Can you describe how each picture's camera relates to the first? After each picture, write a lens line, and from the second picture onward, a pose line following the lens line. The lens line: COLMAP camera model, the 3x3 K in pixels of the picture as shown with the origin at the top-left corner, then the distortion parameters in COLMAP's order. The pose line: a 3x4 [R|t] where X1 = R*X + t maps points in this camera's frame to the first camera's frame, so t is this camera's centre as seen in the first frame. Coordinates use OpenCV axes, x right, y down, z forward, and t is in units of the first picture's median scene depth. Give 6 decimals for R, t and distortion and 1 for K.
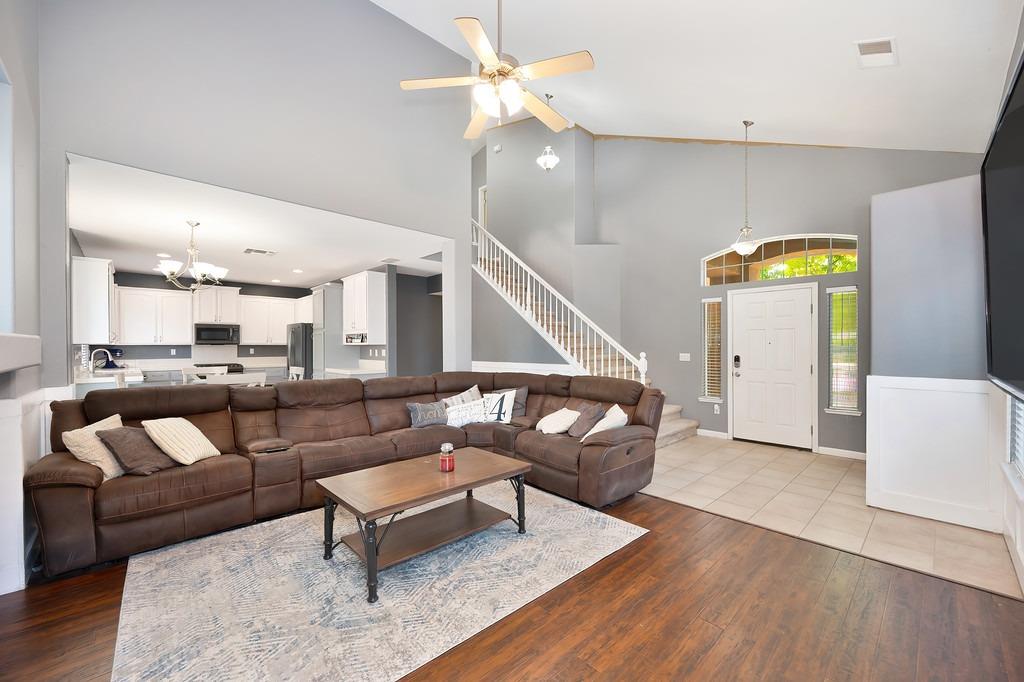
lens RADIAL K [[403.4, 0, 513.4], [0, 403.4, 345.7], [0, 0, 1]] dist [-0.000490, 0.000152]
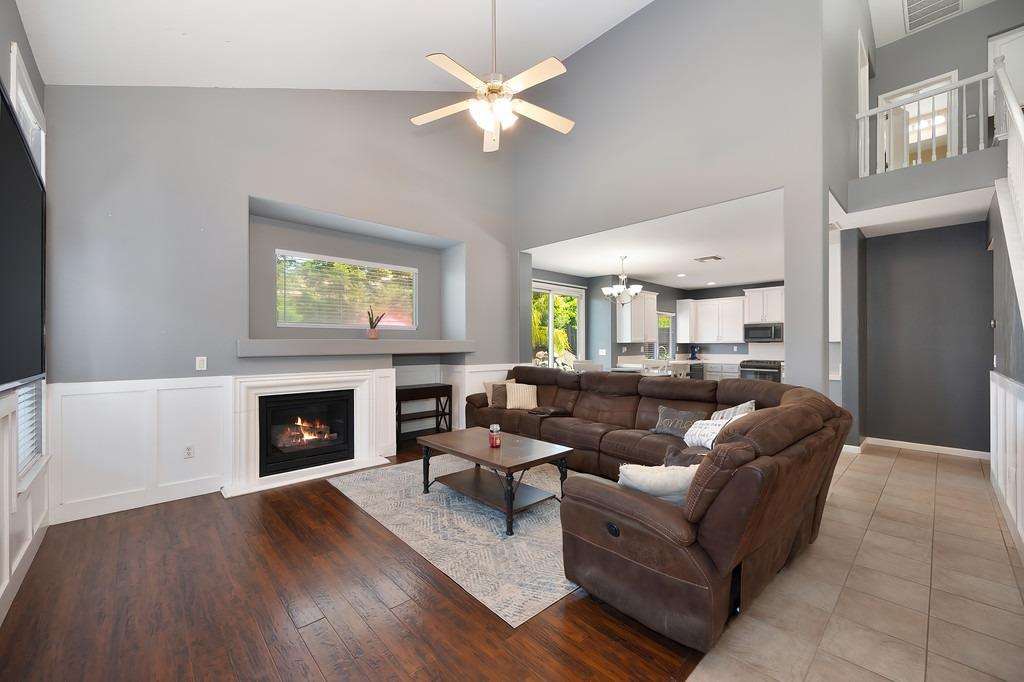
lens RADIAL K [[403.4, 0, 513.4], [0, 403.4, 345.7], [0, 0, 1]] dist [-0.000490, 0.000152]
pose [[0.000365, 0.004564, -0.999990, 1.019300], [-0.001118, 0.999989, 0.004564, 0.003305], [0.999999, 0.001116, 0.000370, 1.034041]]
